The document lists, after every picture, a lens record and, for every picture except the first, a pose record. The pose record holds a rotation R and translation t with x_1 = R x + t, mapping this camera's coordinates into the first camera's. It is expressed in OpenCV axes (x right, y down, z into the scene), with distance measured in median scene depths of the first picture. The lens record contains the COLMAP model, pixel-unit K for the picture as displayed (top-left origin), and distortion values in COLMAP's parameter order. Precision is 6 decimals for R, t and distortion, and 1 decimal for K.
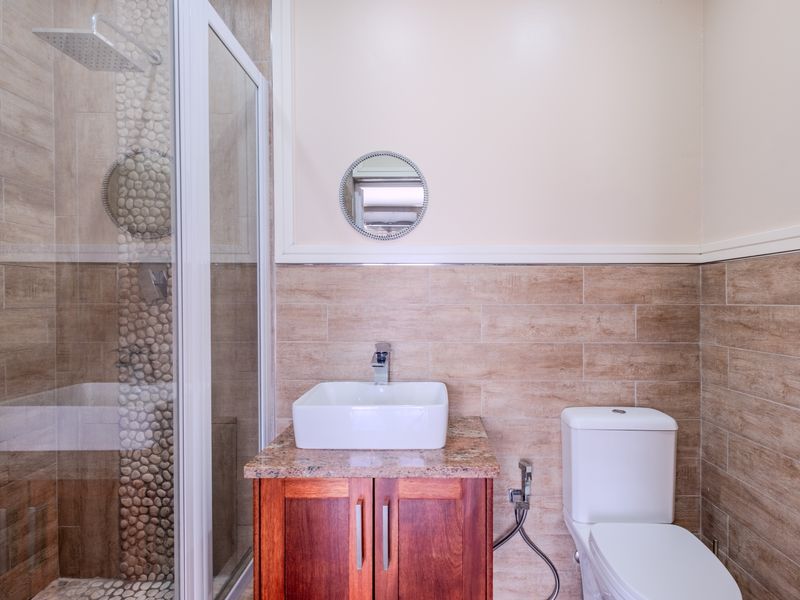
lens RADIAL K [[441.5, 0, 423.2], [0, 441.5, 301.3], [0, 0, 1]] dist [-0.001425, -0.000292]
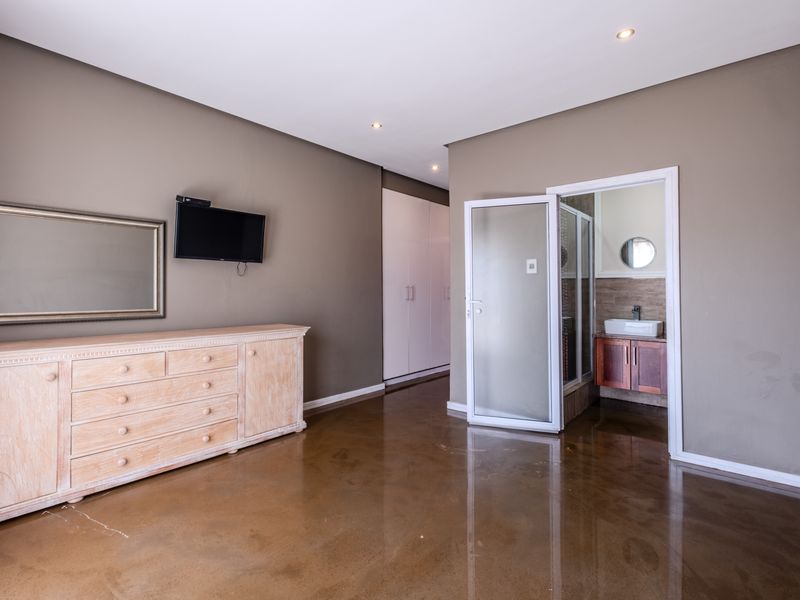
lens RADIAL K [[408.4, 0, 397.6], [0, 408.4, 285.4], [0, 0, 1]] dist [-0.001662, -0.000400]
pose [[0.778944, -0.005413, -0.627071, 0.346036], [-0.005313, 0.999870, -0.015232, 0.011877], [0.627072, 0.015196, 0.778813, -1.945761]]
